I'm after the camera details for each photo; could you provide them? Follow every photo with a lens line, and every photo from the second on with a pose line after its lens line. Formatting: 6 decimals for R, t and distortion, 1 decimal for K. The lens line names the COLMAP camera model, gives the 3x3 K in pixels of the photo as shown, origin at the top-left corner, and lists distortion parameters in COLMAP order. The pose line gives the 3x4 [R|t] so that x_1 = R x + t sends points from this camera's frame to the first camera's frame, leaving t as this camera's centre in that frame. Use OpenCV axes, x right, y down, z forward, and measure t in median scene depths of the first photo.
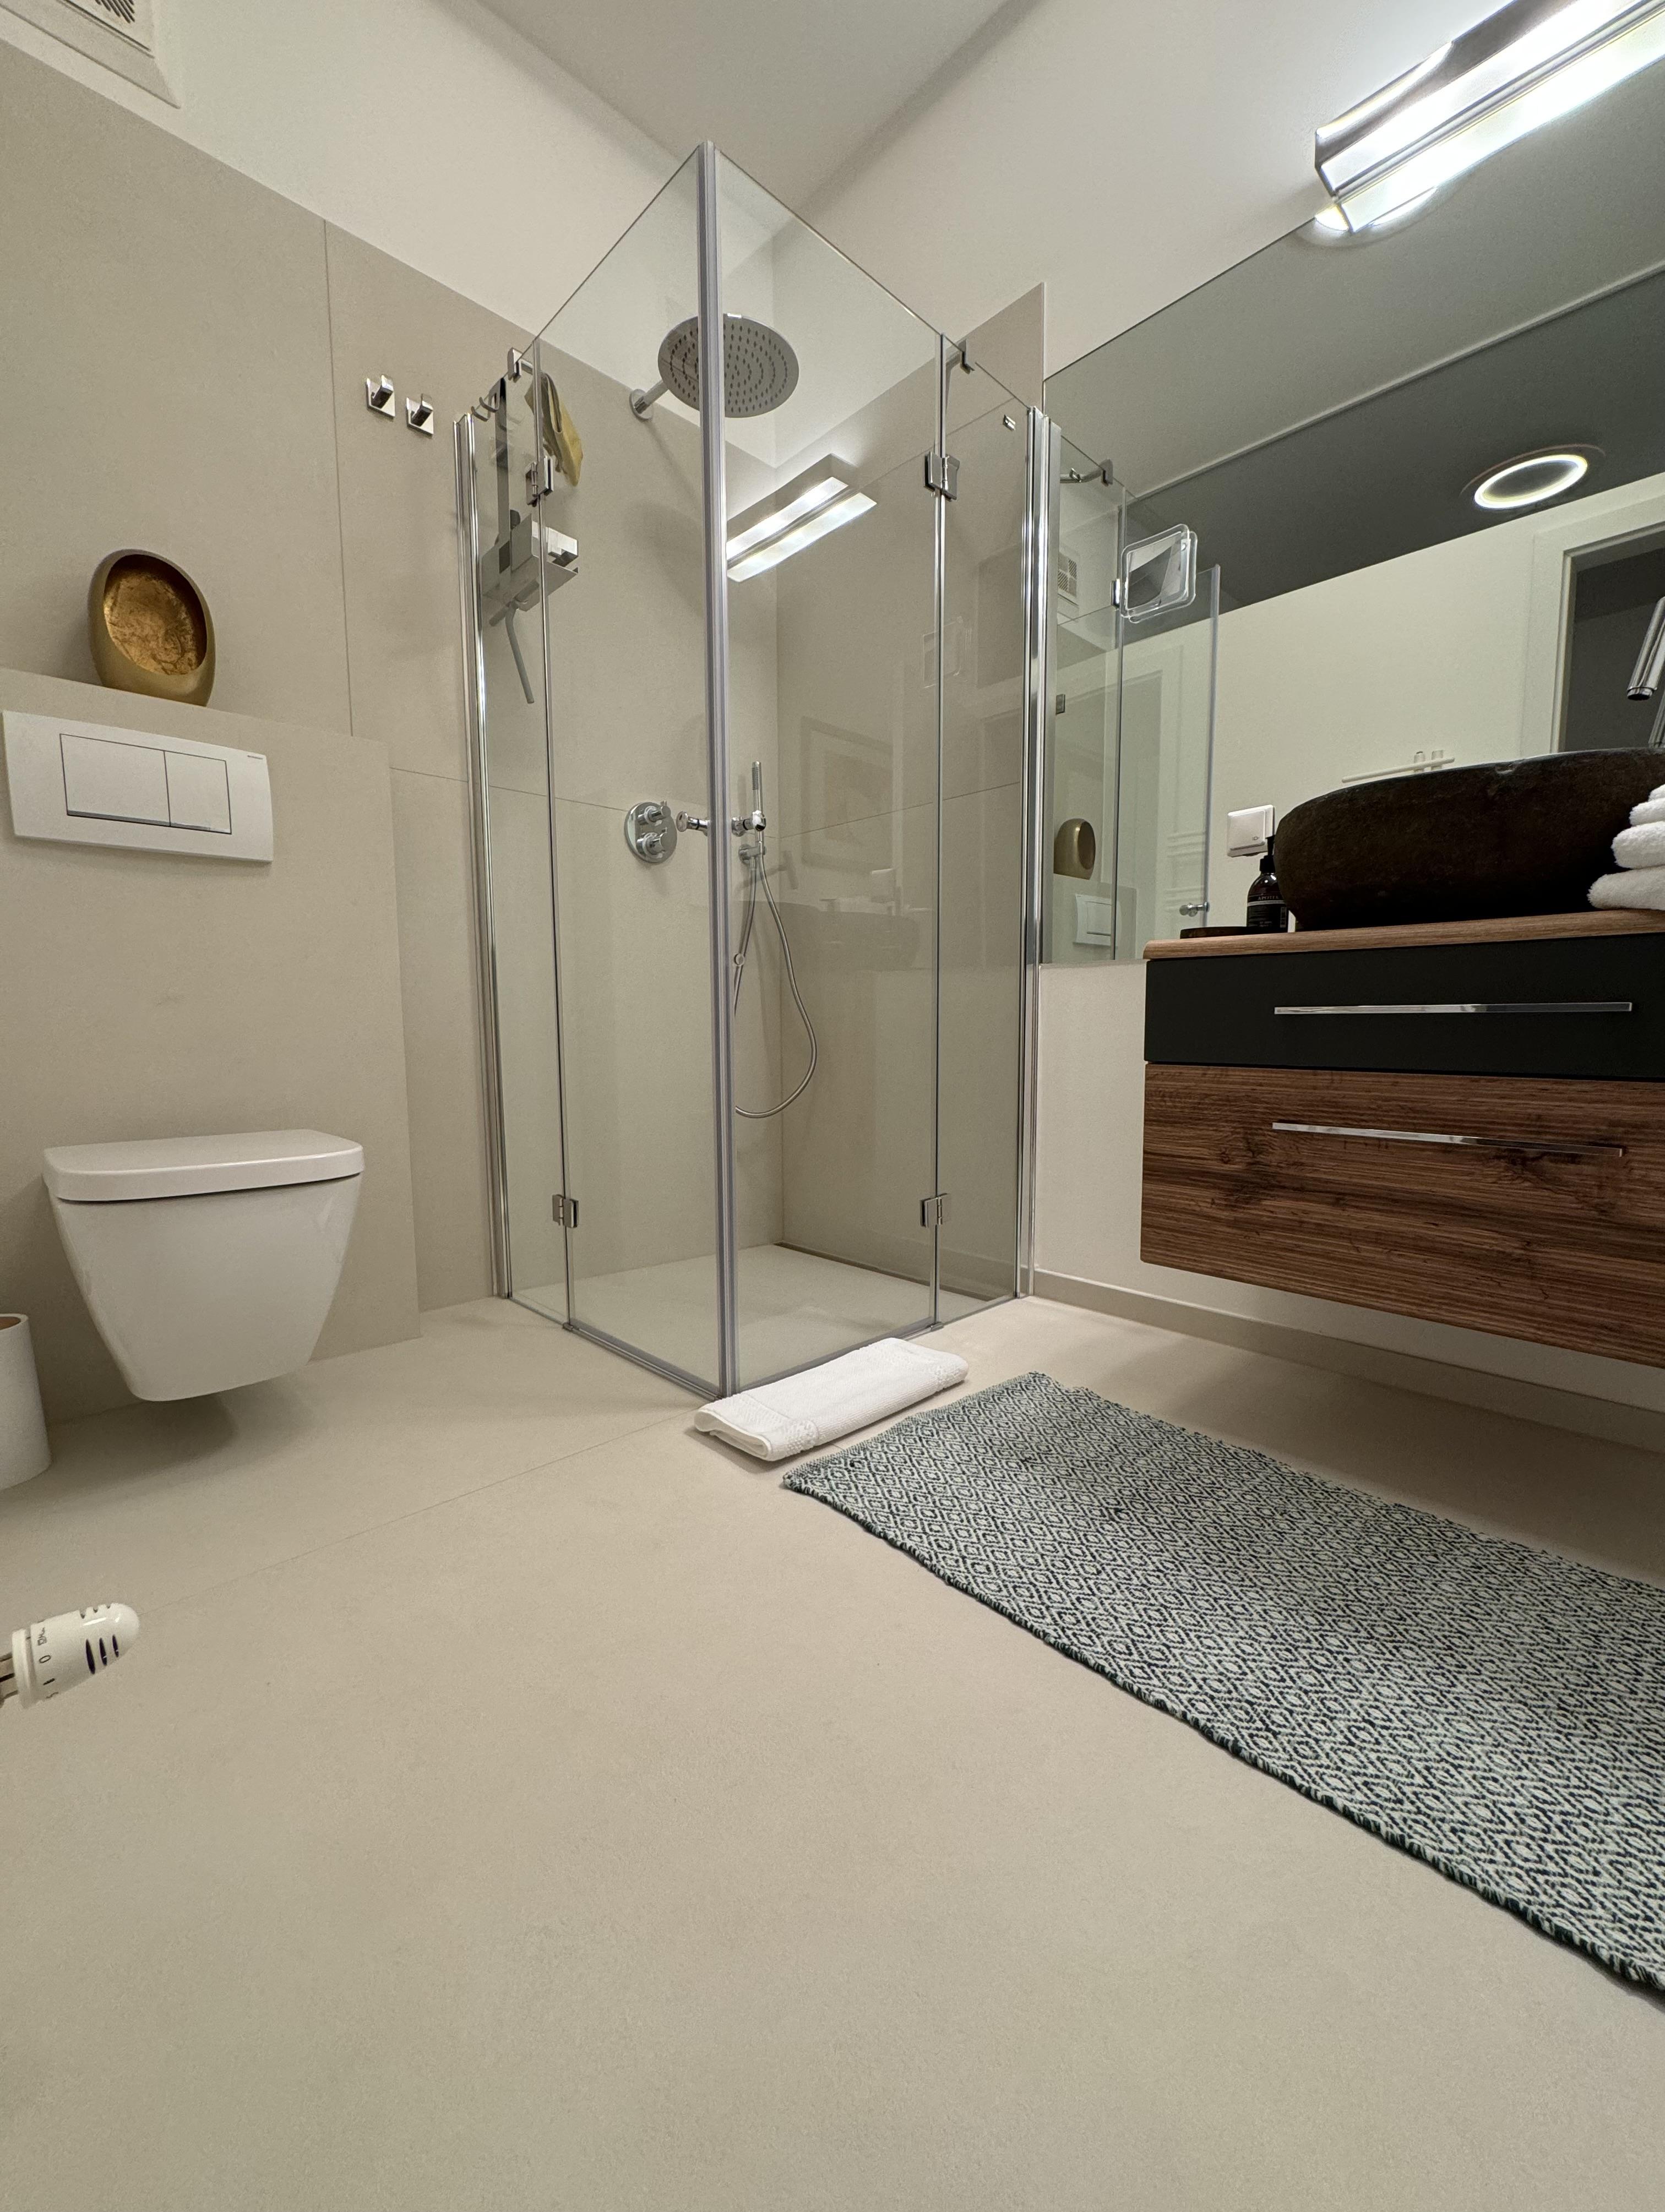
lens RADIAL K [[888.0, 0, 832.5], [0, 888.0, 1106.0], [0, 0, 1]] dist [-0.001054, -0.000078]
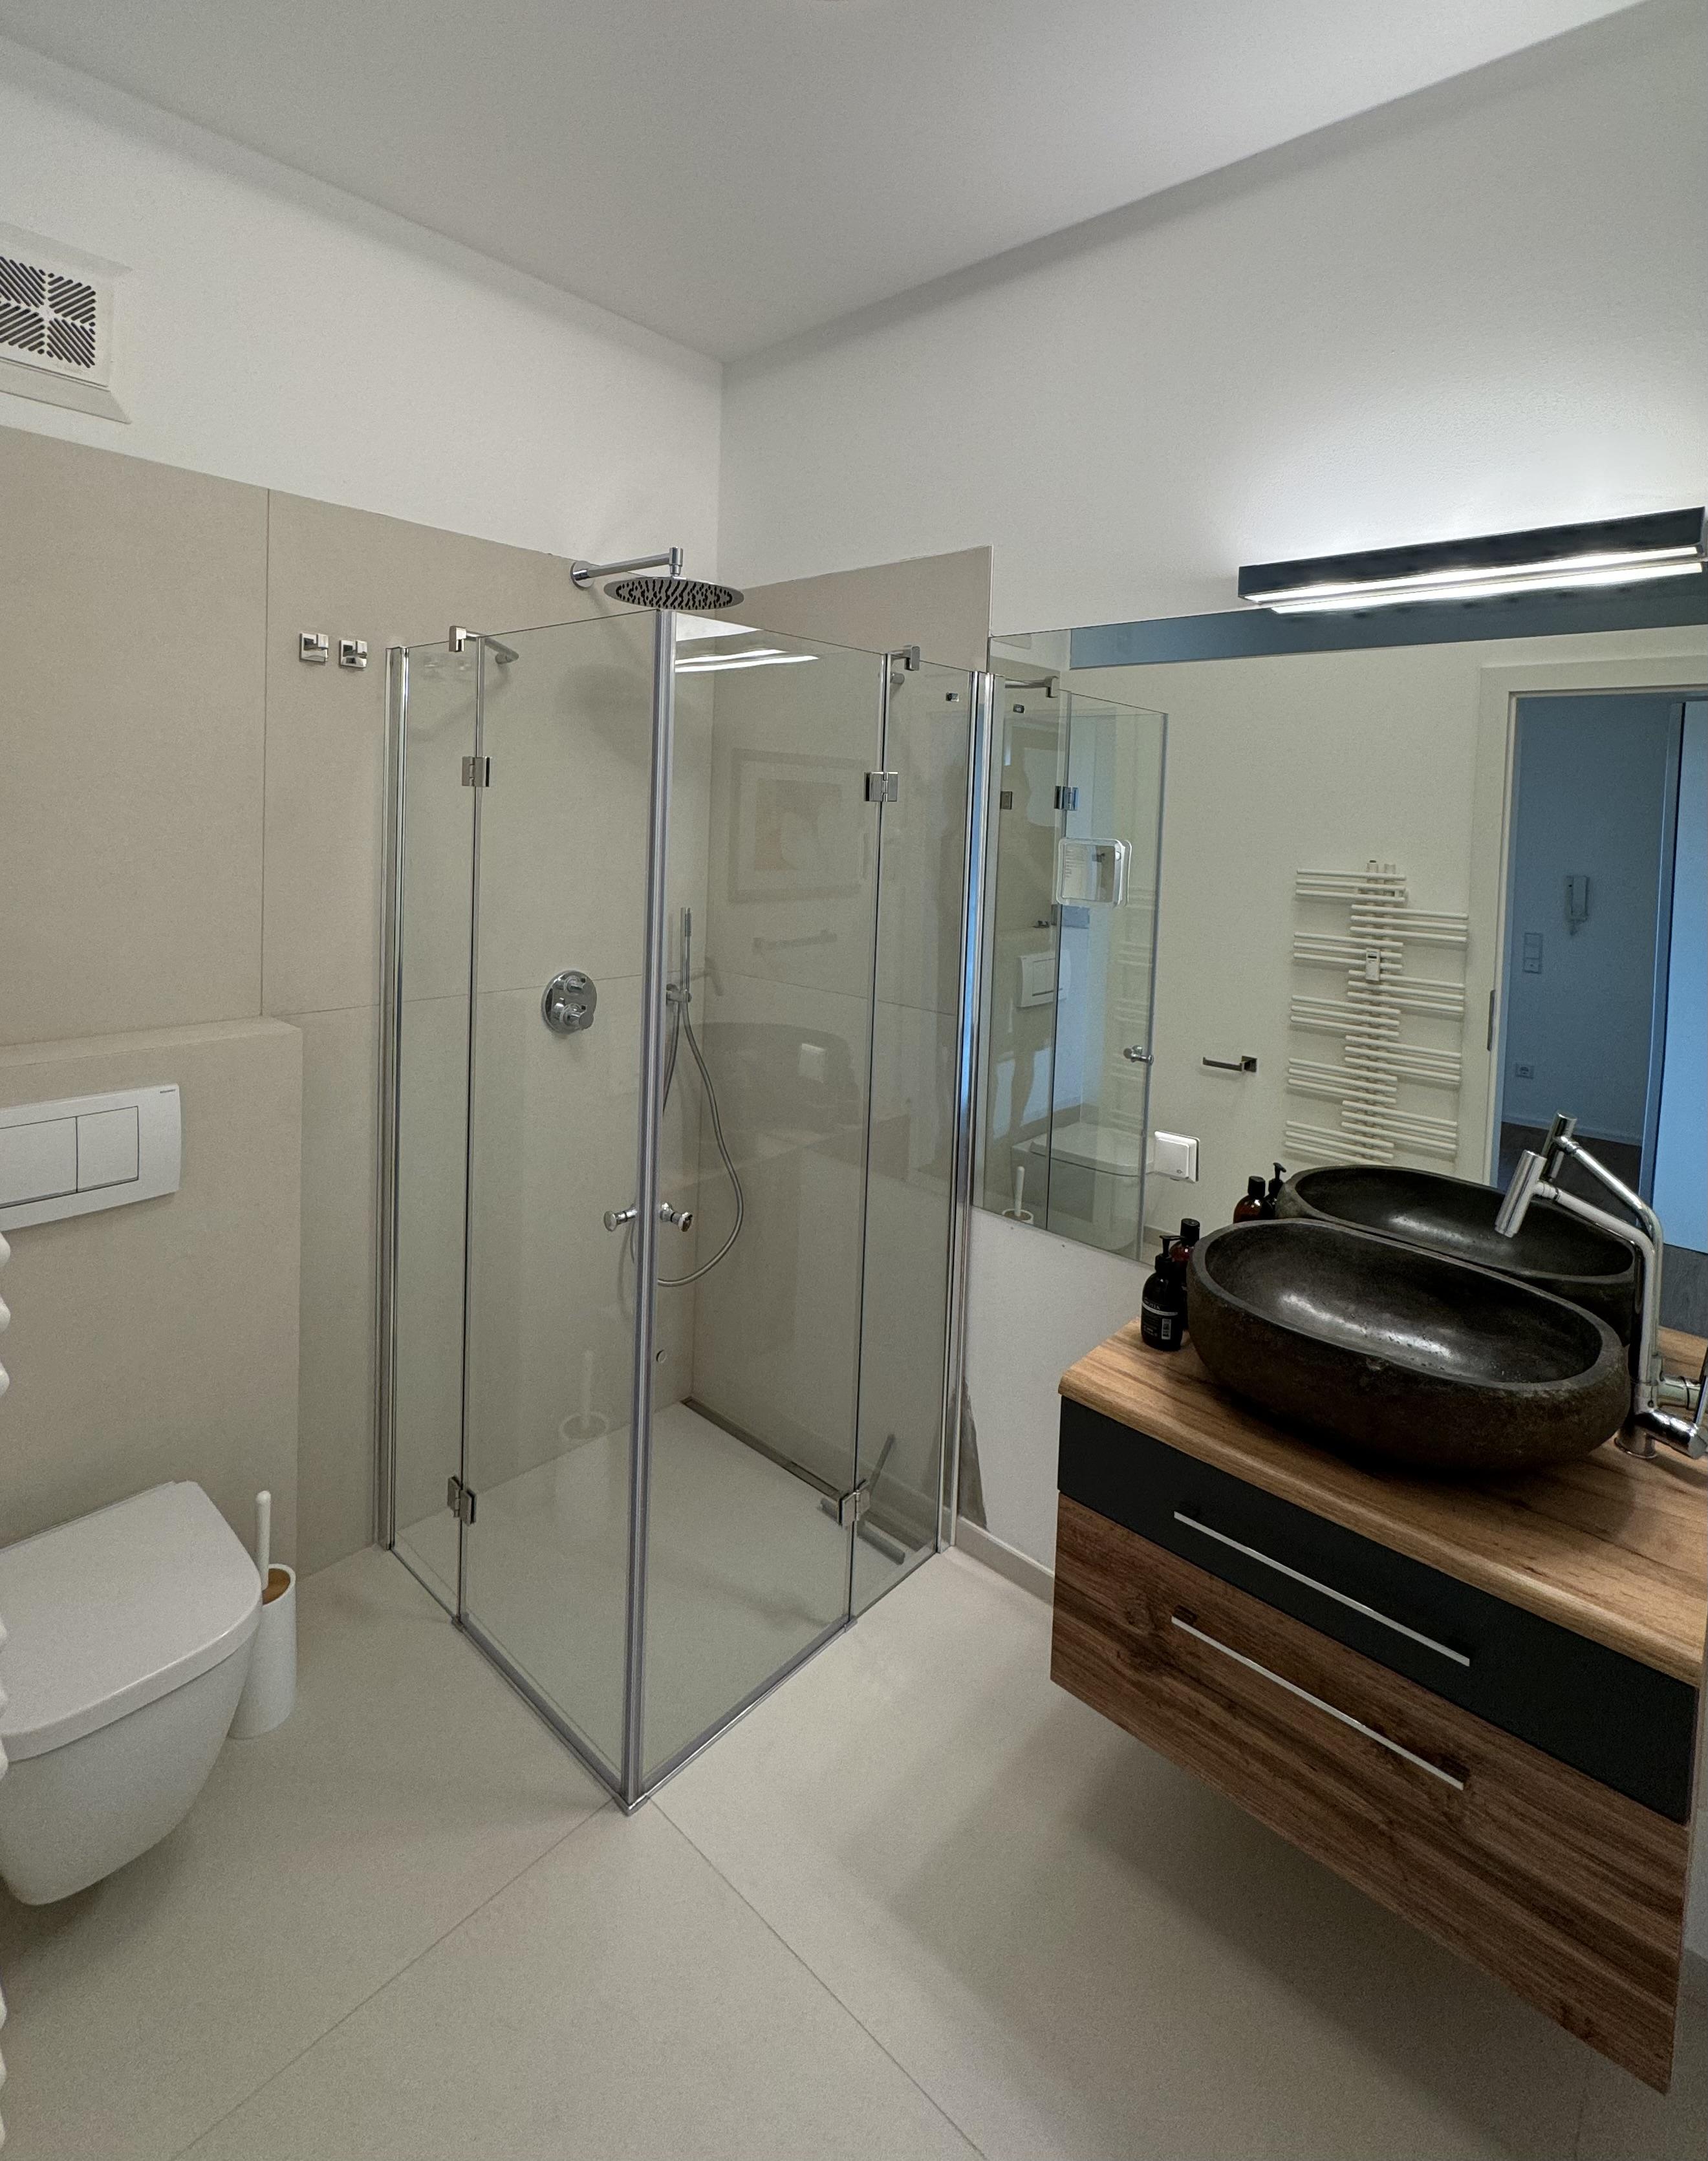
lens RADIAL K [[1042.8, 0, 812.2], [0, 1042.8, 855.3], [0, 0, 1]] dist [-0.000576, 0.000244]
pose [[0.997788, 0.038370, 0.054279, -0.017964], [-0.035485, 0.997956, -0.053141, -0.562460], [-0.056207, 0.051097, 0.997111, -0.170738]]
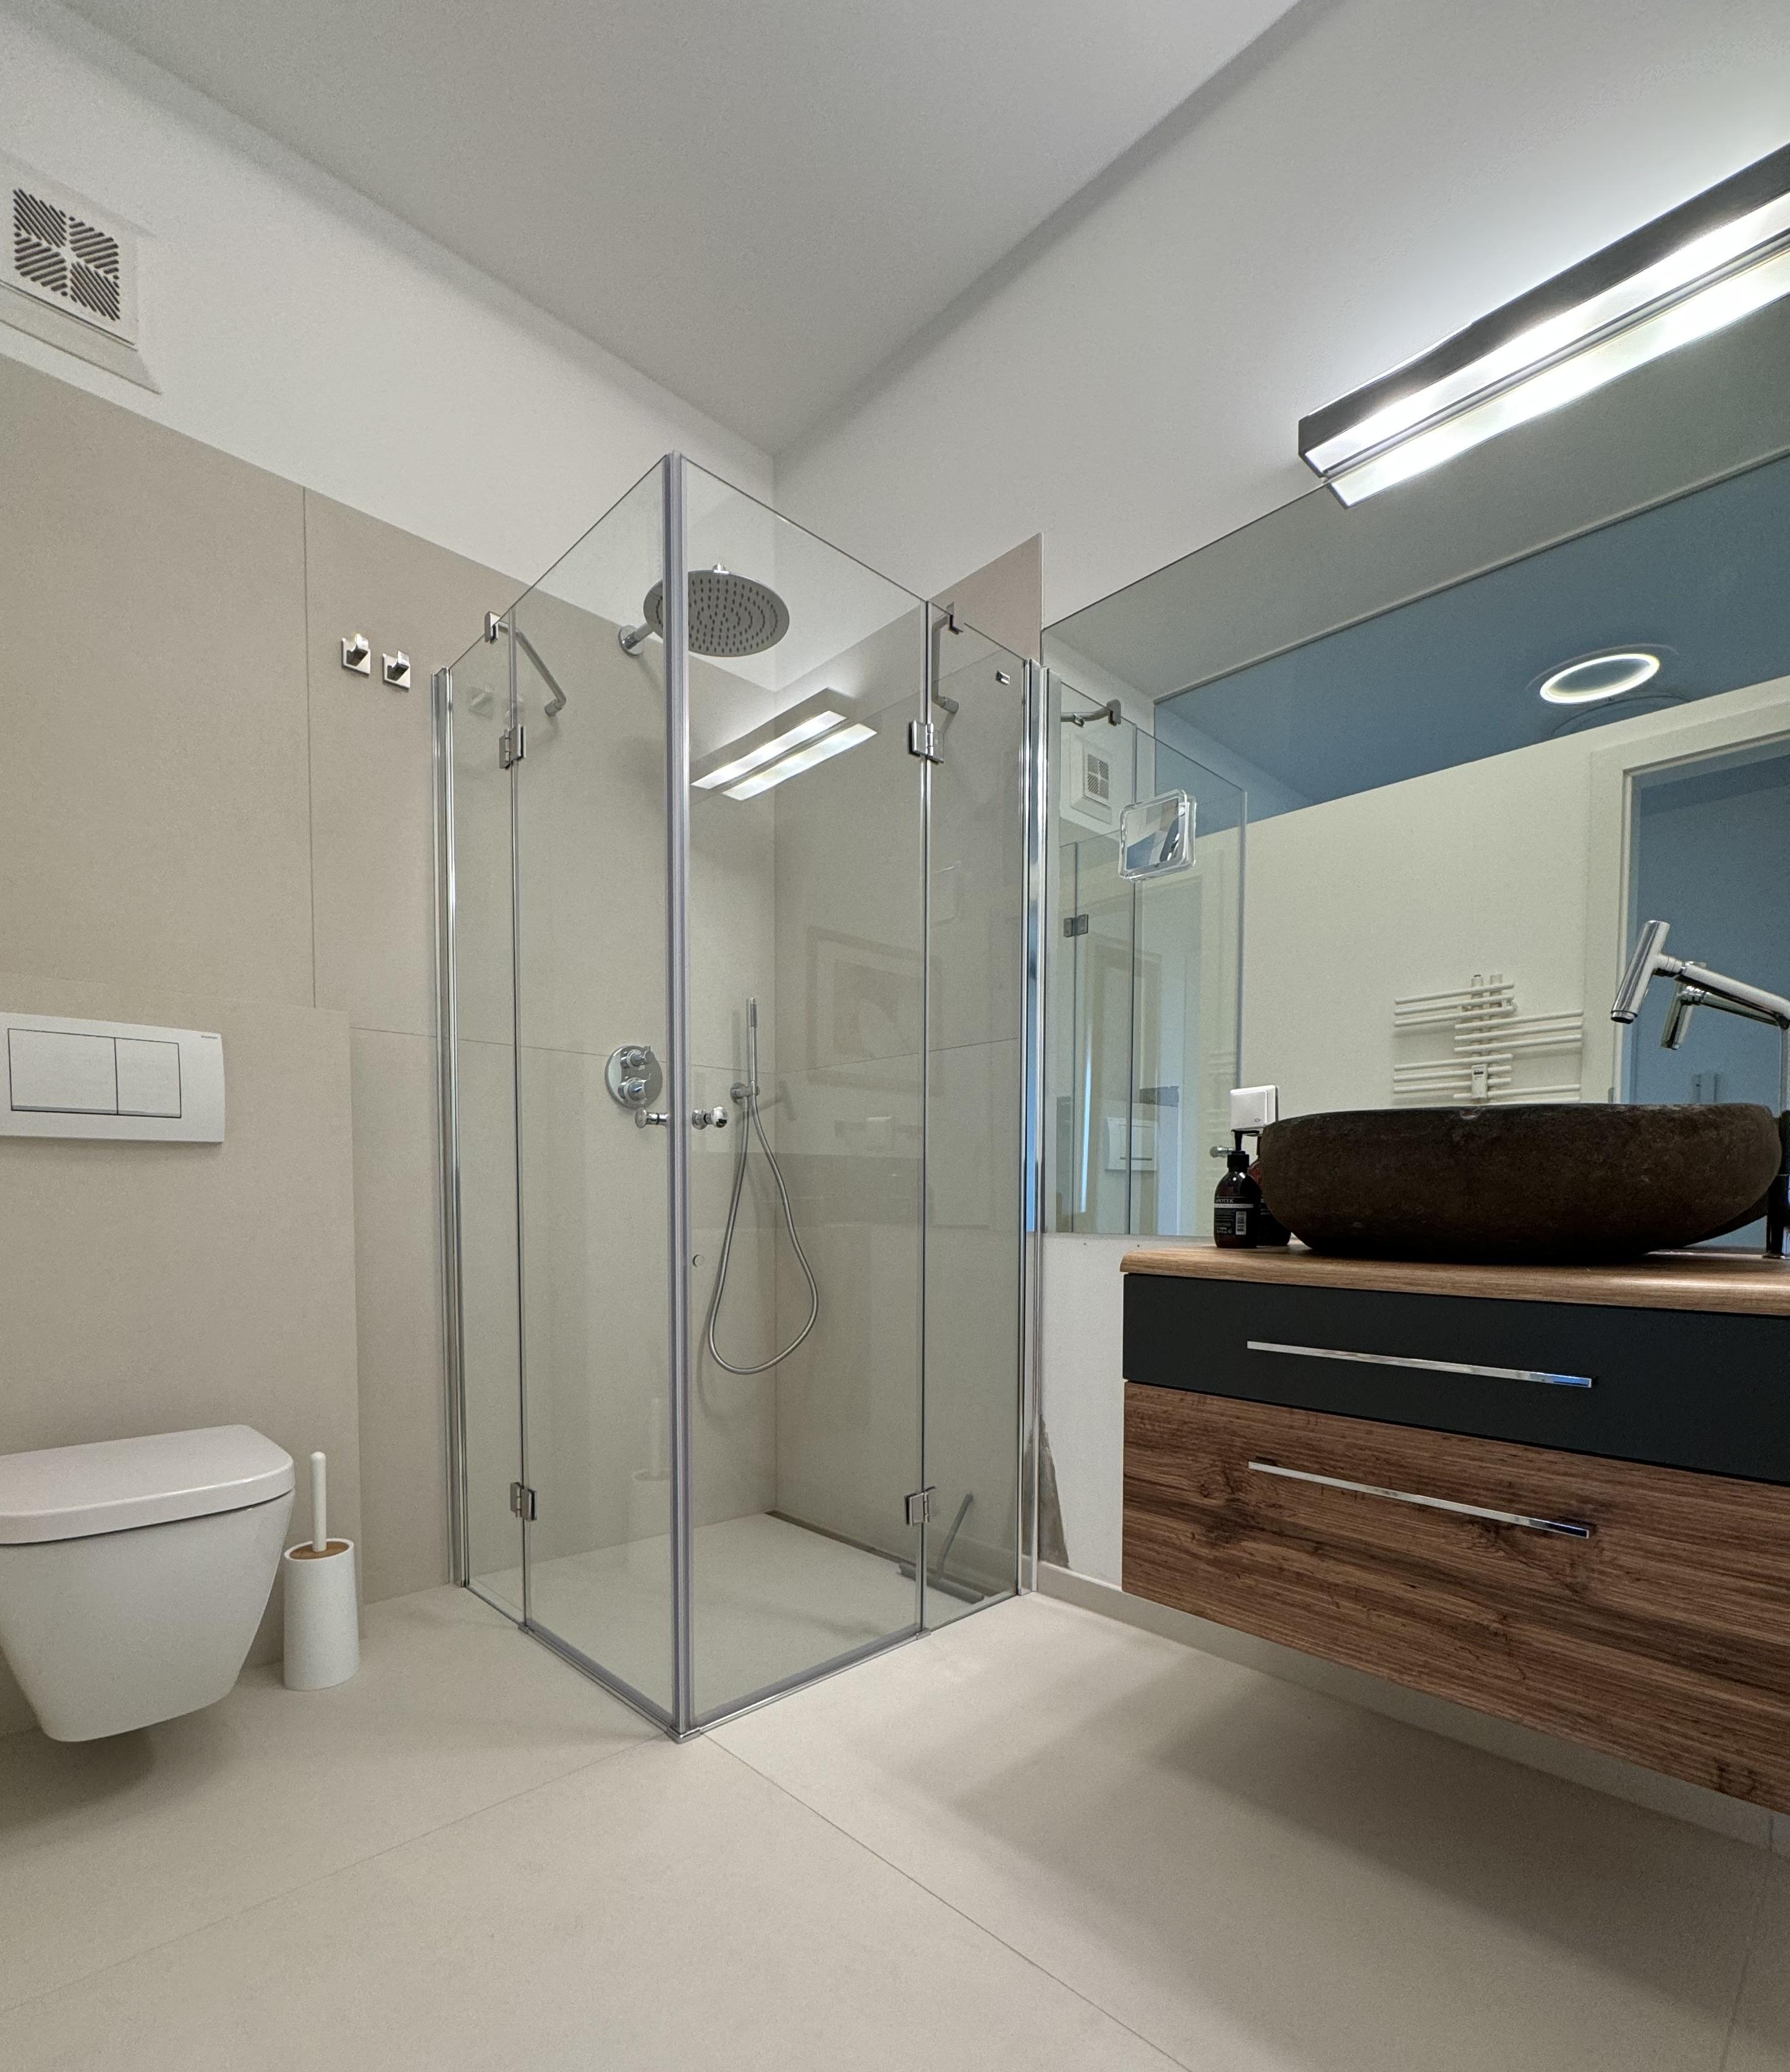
lens RADIAL K [[998.6, 0, 852.7], [0, 998.6, 1243.9], [0, 0, 1]] dist [-0.001883, 0.000440]
pose [[0.999721, 0.008028, -0.022199, 0.070281], [-0.009143, 0.998677, -0.050612, -0.109520], [0.021763, 0.050801, 0.998472, -0.053658]]
